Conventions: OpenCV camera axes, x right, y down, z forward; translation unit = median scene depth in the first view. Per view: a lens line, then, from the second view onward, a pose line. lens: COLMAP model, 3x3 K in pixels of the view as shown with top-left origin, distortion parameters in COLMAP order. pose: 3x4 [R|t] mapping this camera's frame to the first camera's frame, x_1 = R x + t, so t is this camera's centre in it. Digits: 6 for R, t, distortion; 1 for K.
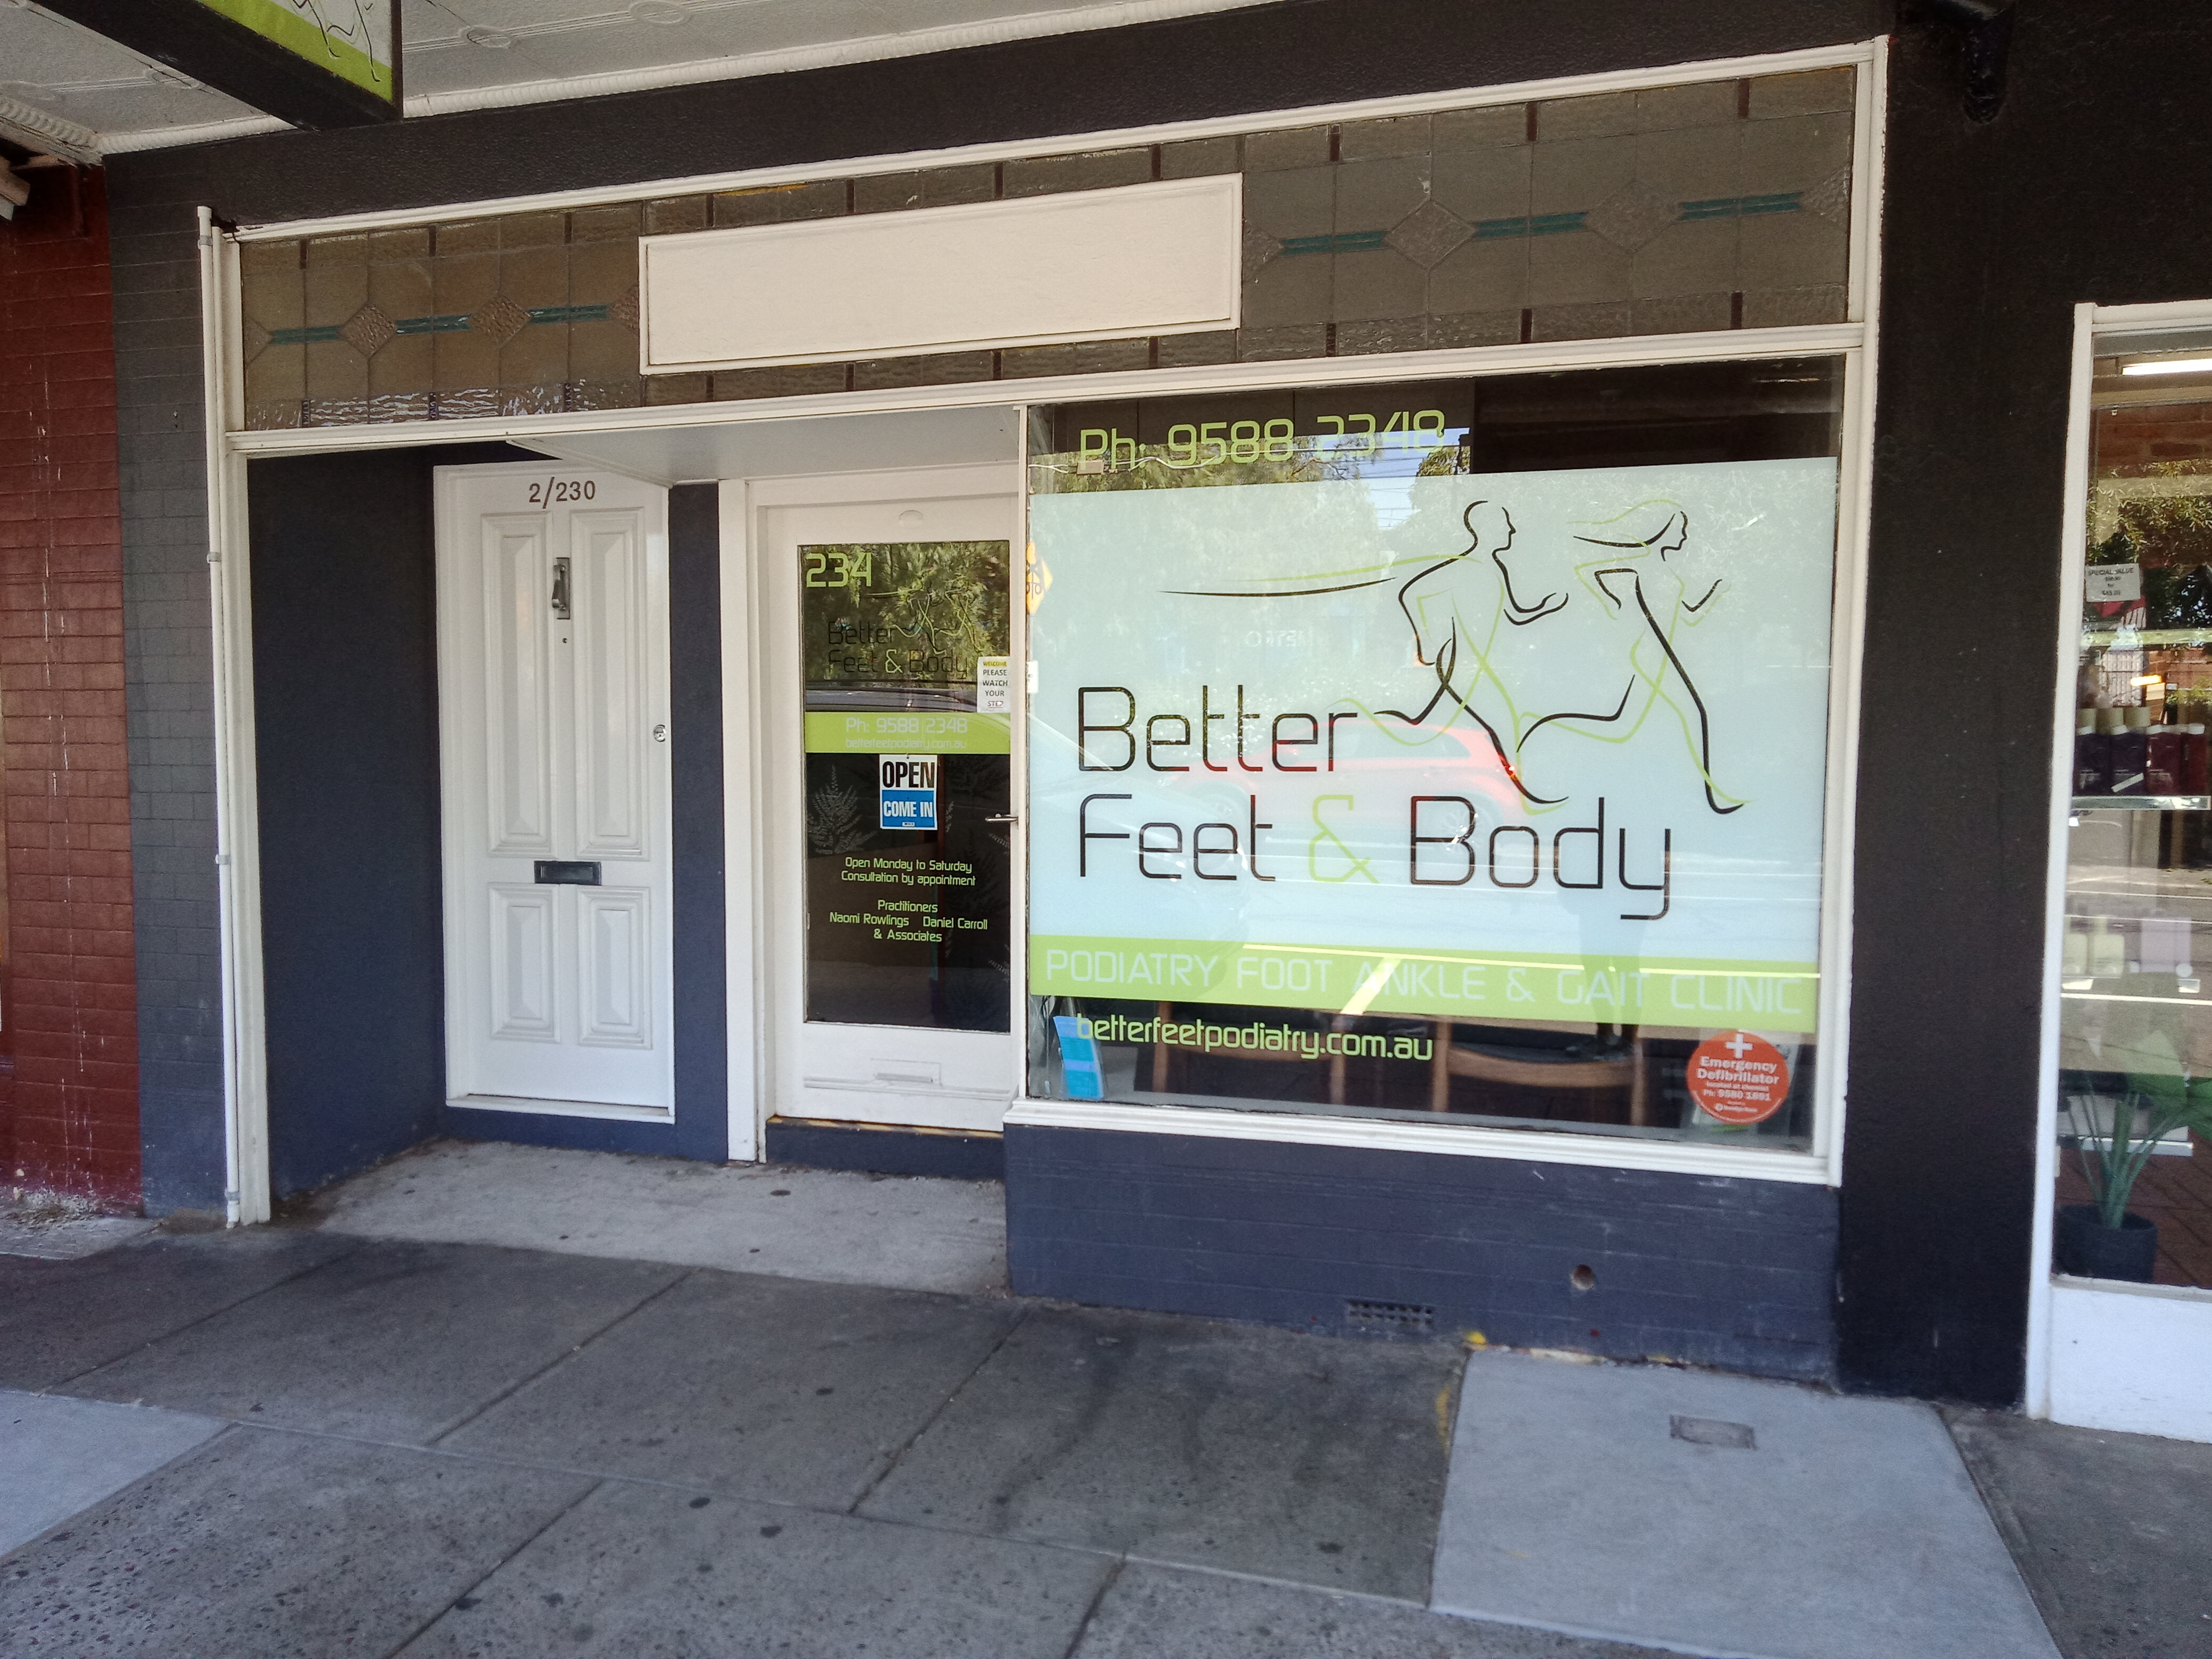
lens RADIAL K [[1691.6, 0, 1106.0], [0, 1691.6, 829.5], [0, 0, 1]] dist [0.018585, 0.005662]
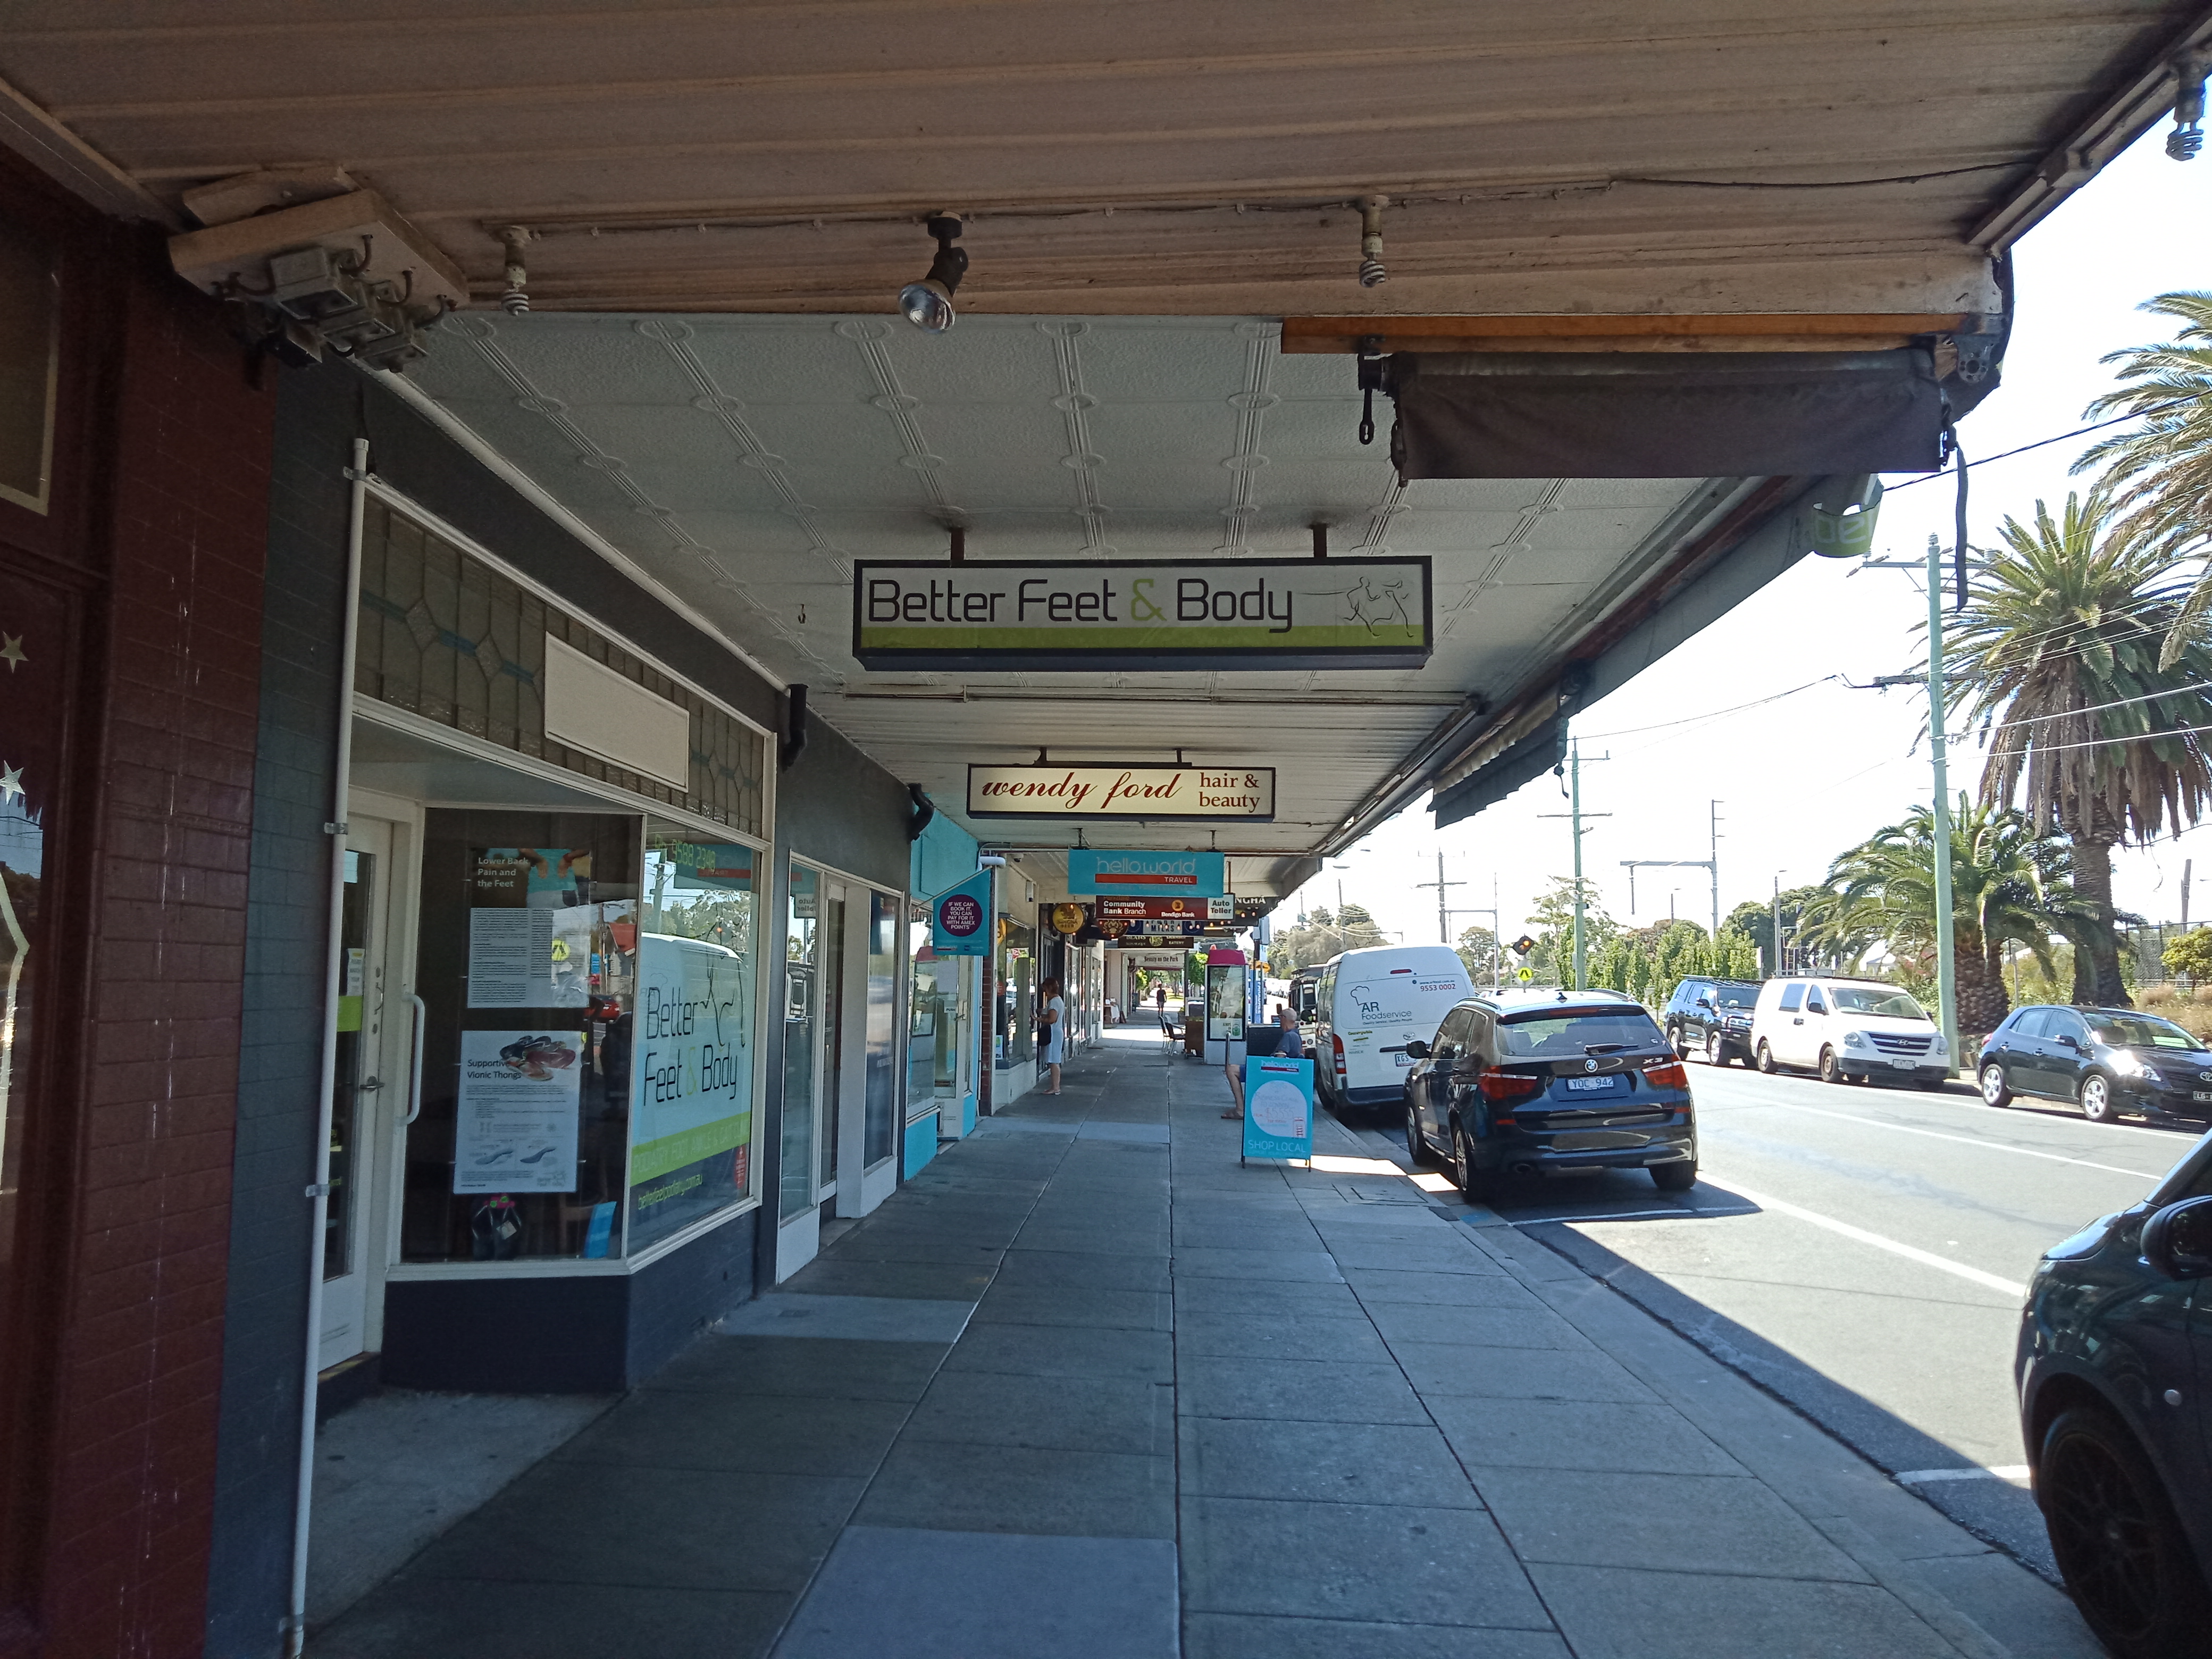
lens RADIAL K [[1691.6, 0, 1106.0], [0, 1691.6, 829.5], [0, 0, 1]] dist [0.018585, 0.005662]
pose [[-0.278535, 0.086830, 0.956493, -1.442055], [0.052337, 0.995797, -0.075157, -0.074616], [-0.958999, 0.029126, -0.281909, 0.868529]]
